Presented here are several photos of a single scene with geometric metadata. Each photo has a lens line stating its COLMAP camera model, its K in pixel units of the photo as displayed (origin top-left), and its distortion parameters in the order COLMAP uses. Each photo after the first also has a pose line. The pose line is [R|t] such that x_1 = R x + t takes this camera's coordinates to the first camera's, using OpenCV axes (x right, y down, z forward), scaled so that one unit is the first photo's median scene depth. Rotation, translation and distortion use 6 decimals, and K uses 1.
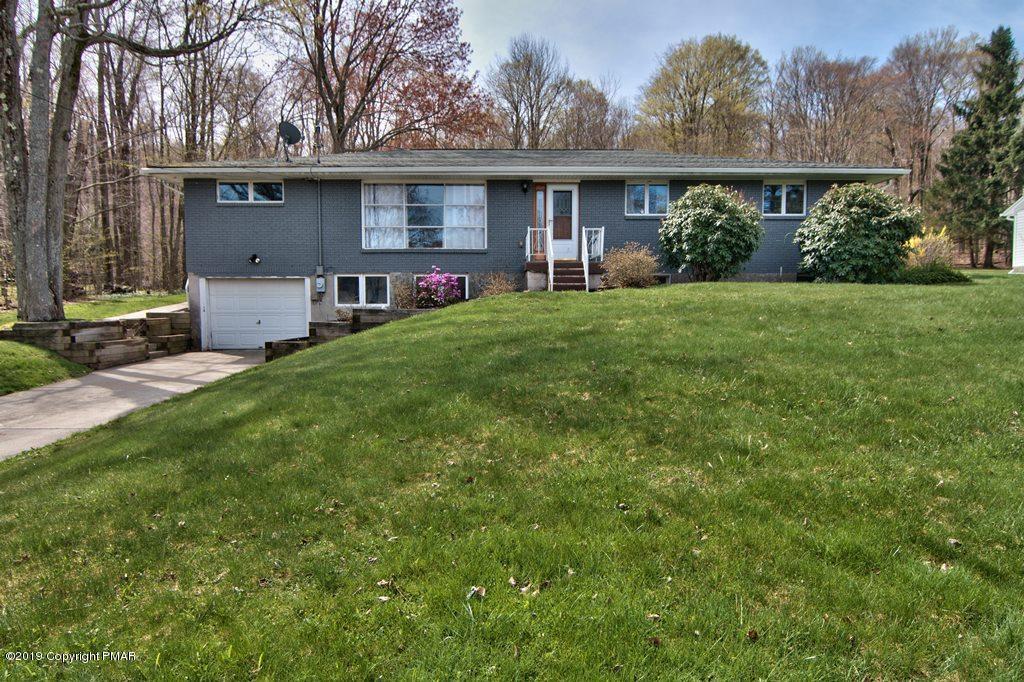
lens RADIAL K [[636.1, 0, 512.0], [0, 636.1, 341.0], [0, 0, 1]] dist [-0.008535, -0.003733]
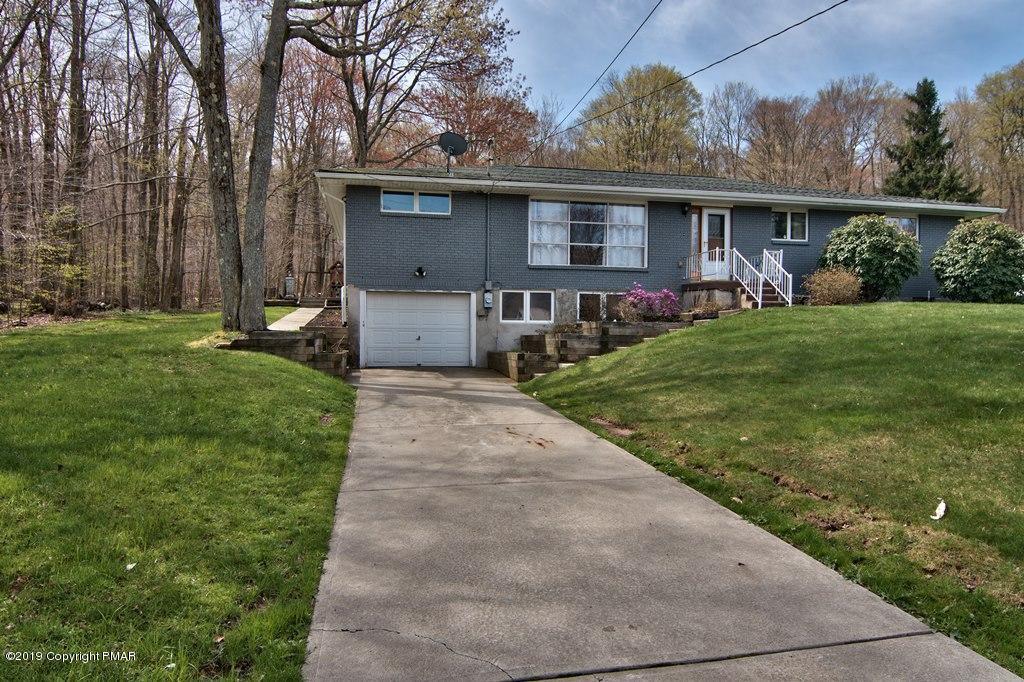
lens RADIAL K [[700.1, 0, 512.0], [0, 700.1, 341.0], [0, 0, 1]] dist [0.025147, -0.045347]
pose [[0.981461, 0.007486, 0.191515, -0.469061], [0.002559, 0.998636, -0.052150, 0.030102], [-0.191645, 0.051673, 0.980103, -0.054841]]
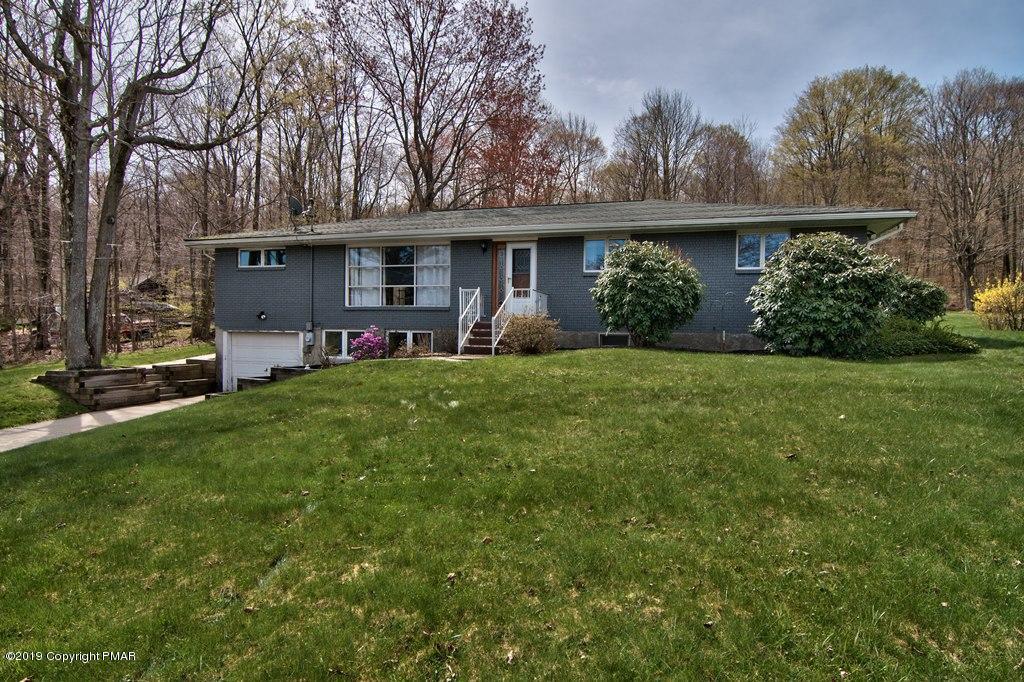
lens RADIAL K [[579.3, 0, 512.0], [0, 579.3, 341.0], [0, 0, 1]] dist [-0.011471, -0.001973]
pose [[0.955129, 0.017497, -0.295672, 0.337496], [-0.032228, 0.998466, -0.045023, -0.050169], [0.294431, 0.052531, 0.954228, 0.134281]]
